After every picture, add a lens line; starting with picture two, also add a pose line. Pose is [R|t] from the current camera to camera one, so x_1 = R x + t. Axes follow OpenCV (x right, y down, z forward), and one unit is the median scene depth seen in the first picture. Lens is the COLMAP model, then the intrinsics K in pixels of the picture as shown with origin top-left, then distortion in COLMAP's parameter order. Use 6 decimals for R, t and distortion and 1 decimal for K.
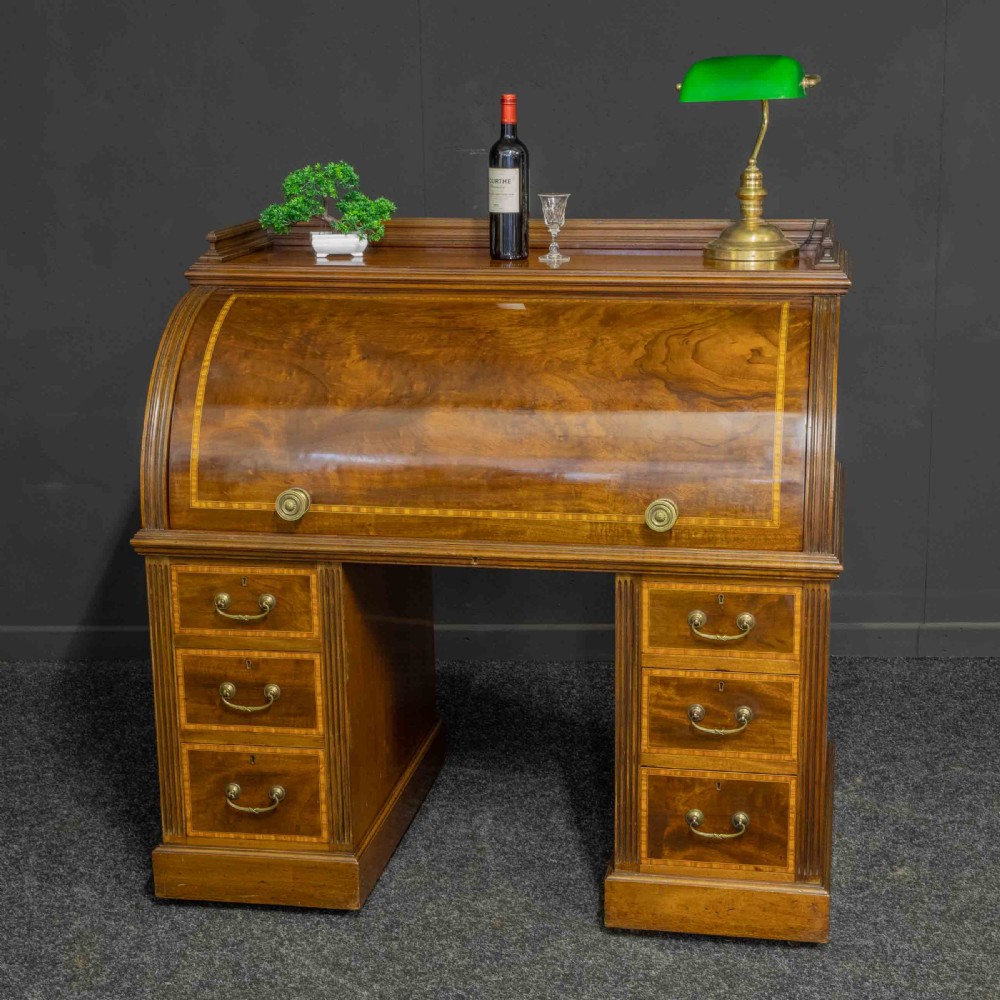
lens RADIAL K [[1897.9, 0, 522.0], [0, 1897.9, 498.3], [0, 0, 1]] dist [0.016978, 0.240603]
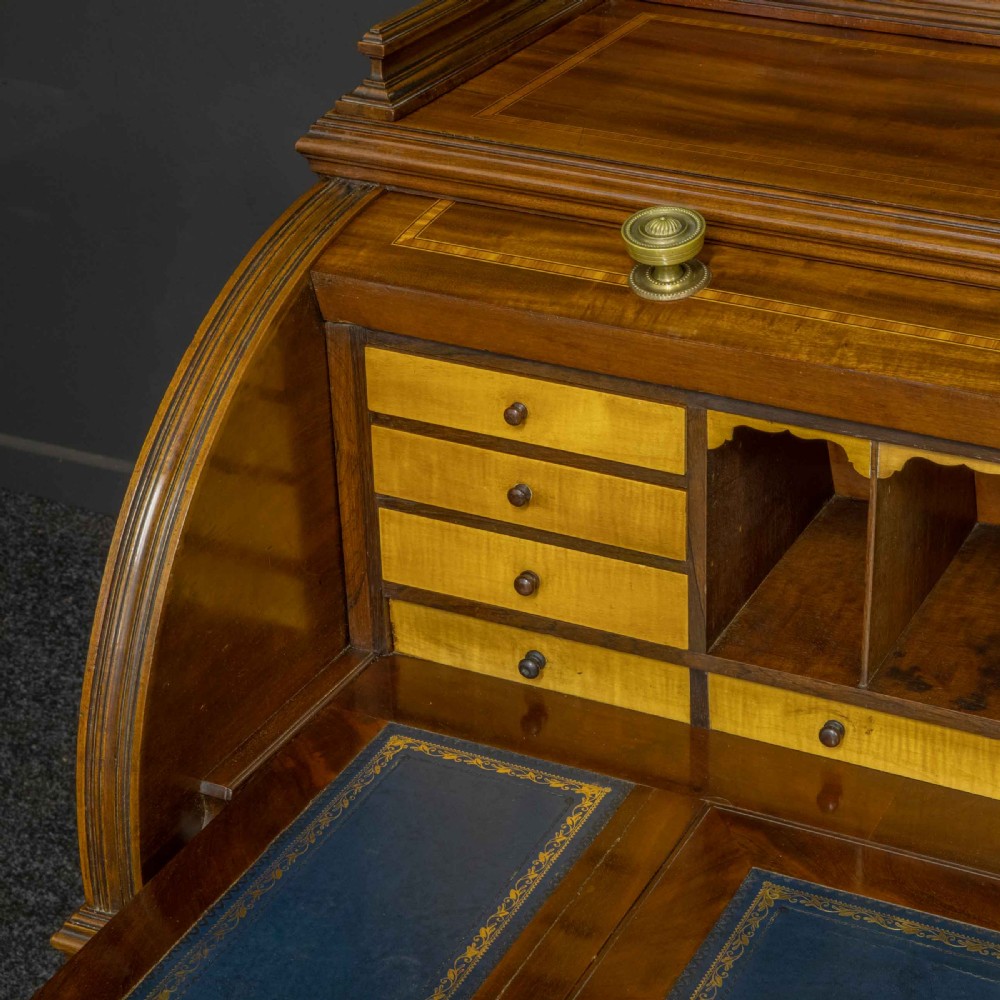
lens RADIAL K [[2387.9, 0, 681.5], [0, 2387.9, 502.3], [0, 0, 1]] dist [0.068156, 0.512645]
pose [[0.970323, 0.127006, -0.205776, -0.003629], [-0.070939, 0.963032, 0.259878, -0.185282], [0.231175, -0.237568, 0.943461, 0.601655]]
